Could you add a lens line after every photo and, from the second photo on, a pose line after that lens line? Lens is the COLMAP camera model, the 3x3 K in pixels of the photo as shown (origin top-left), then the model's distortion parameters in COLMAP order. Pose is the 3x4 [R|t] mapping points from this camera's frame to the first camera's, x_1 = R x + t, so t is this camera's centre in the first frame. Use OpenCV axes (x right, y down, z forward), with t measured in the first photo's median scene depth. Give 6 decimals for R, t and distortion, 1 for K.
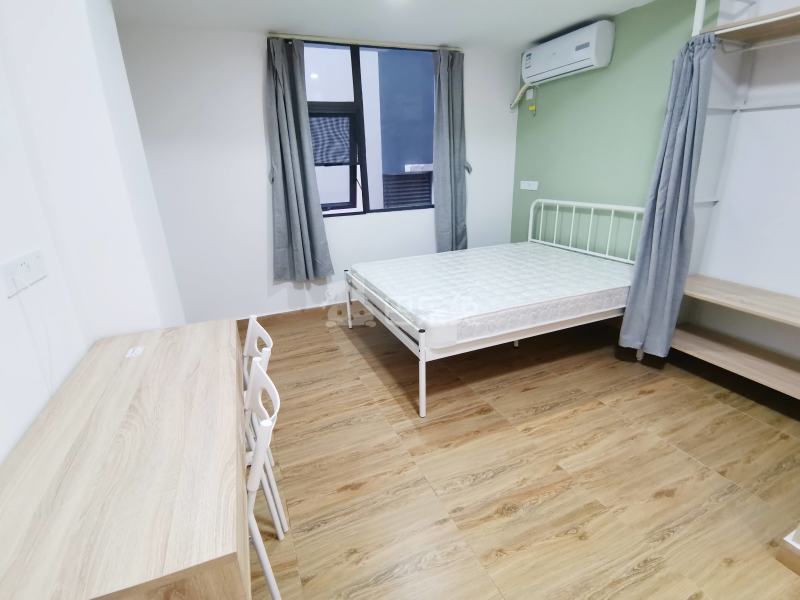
lens RADIAL K [[396.7, 0, 401.0], [0, 396.7, 301.6], [0, 0, 1]] dist [0.001764, -0.006662]
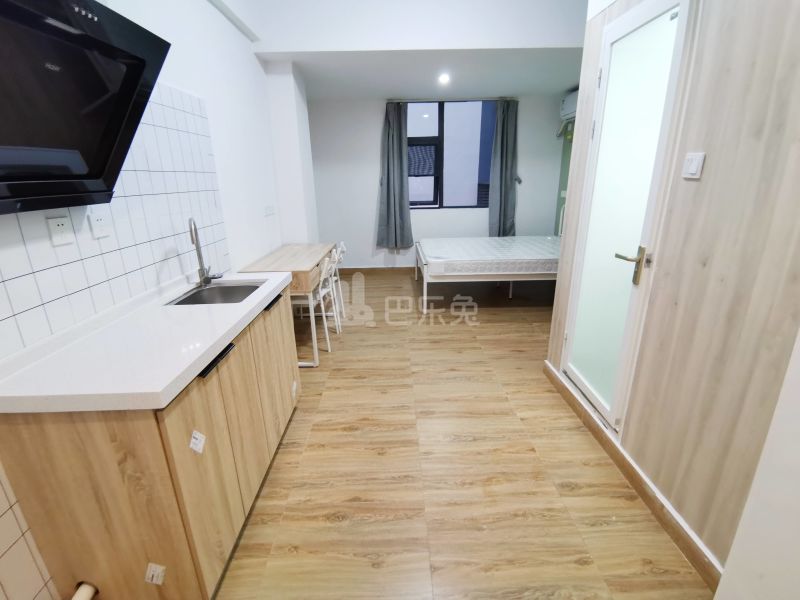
lens RADIAL K [[396.7, 0, 404.3], [0, 396.7, 302.2], [0, 0, 1]] dist [0.001764, -0.006662]
pose [[0.930229, 0.128226, -0.343849, 0.384367], [-0.134962, 0.990841, 0.004383, 0.156098], [0.341262, 0.042329, 0.939015, -0.489517]]
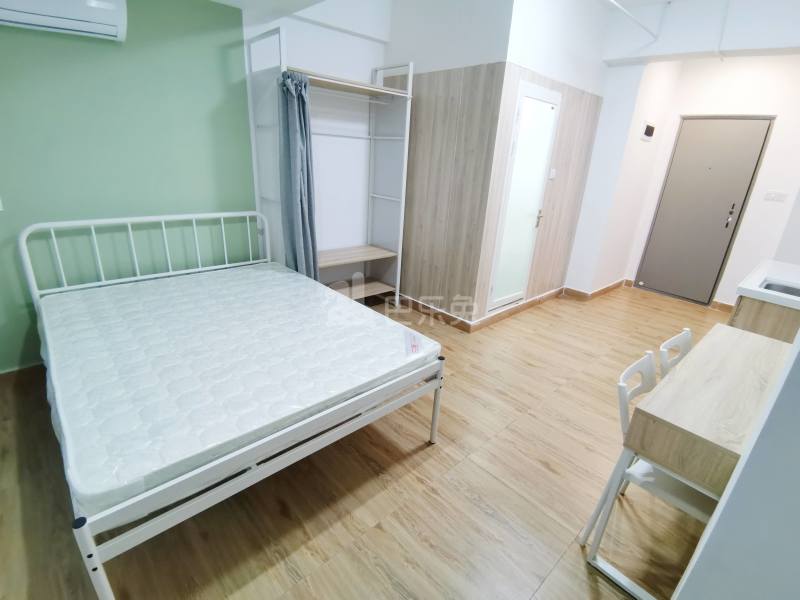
lens RADIAL K [[396.7, 0, 402.1], [0, 396.7, 298.0], [0, 0, 1]] dist [0.001764, -0.006662]
pose [[-0.349533, -0.312998, 0.883096, -0.444675], [0.260426, 0.872949, 0.412479, -0.293837], [-0.900003, 0.374156, -0.223611, 0.764052]]
